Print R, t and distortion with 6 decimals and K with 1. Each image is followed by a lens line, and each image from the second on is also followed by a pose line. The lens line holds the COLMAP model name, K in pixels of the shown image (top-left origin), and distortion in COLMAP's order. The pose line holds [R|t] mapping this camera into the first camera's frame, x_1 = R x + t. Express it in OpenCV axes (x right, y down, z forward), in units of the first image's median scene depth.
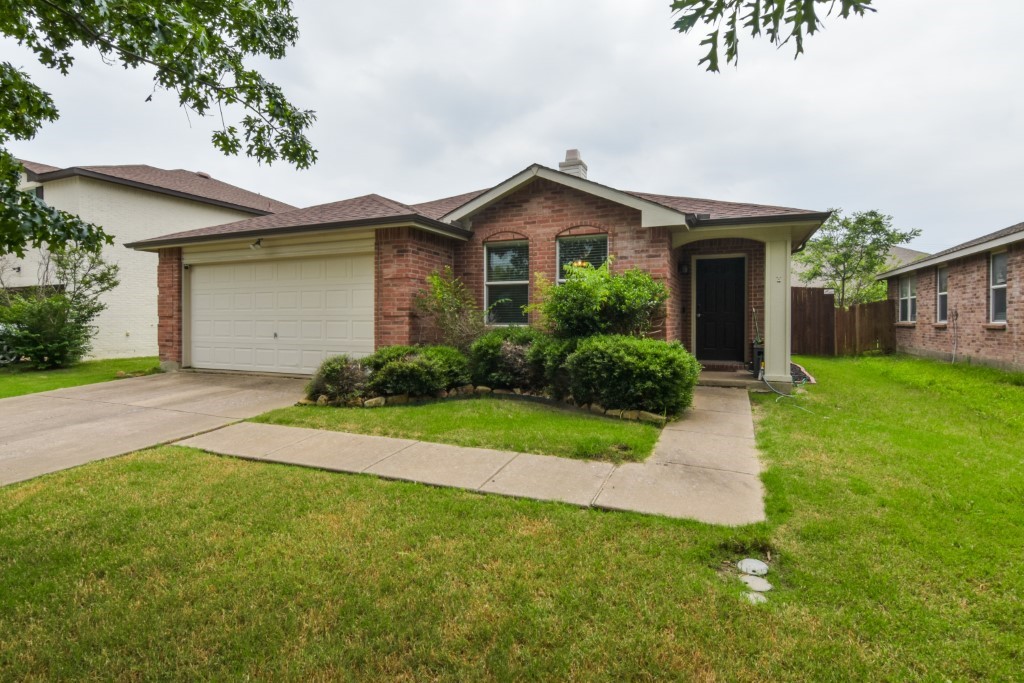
lens RADIAL K [[512.4, 0, 514.8], [0, 512.4, 320.1], [0, 0, 1]] dist [-0.004645, -0.000257]
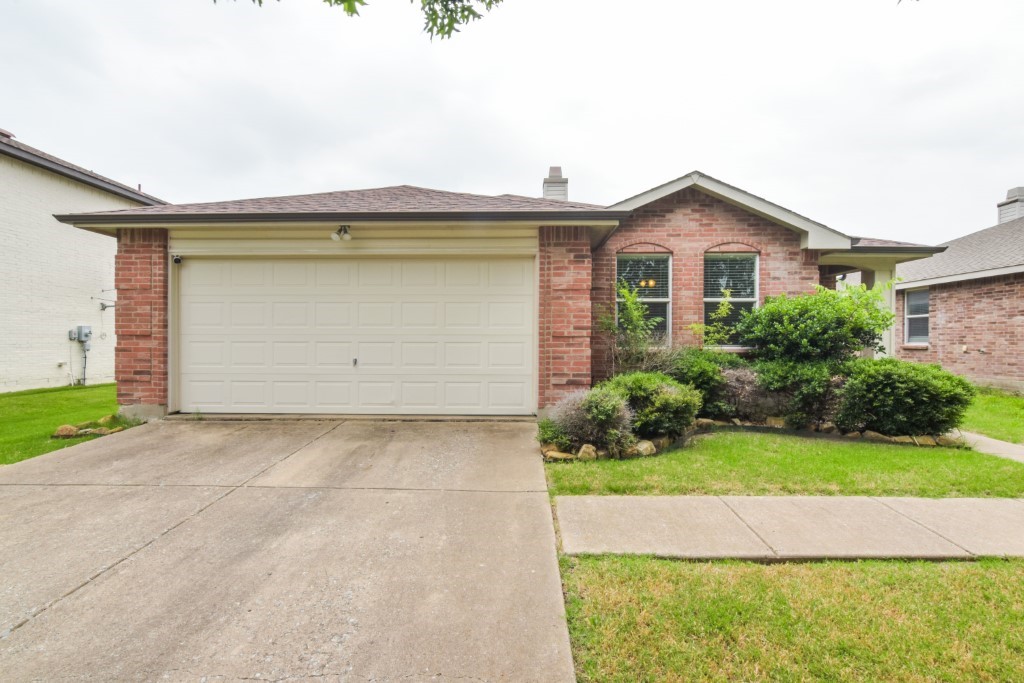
lens RADIAL K [[489.3, 0, 512.0], [0, 489.3, 341.5], [0, 0, 1]] dist [-0.007030, -0.000354]
pose [[0.923951, 0.001549, 0.382508, -0.581498], [-0.001958, 0.999998, 0.000681, -0.000577], [-0.382507, -0.001379, 0.923952, 0.310553]]
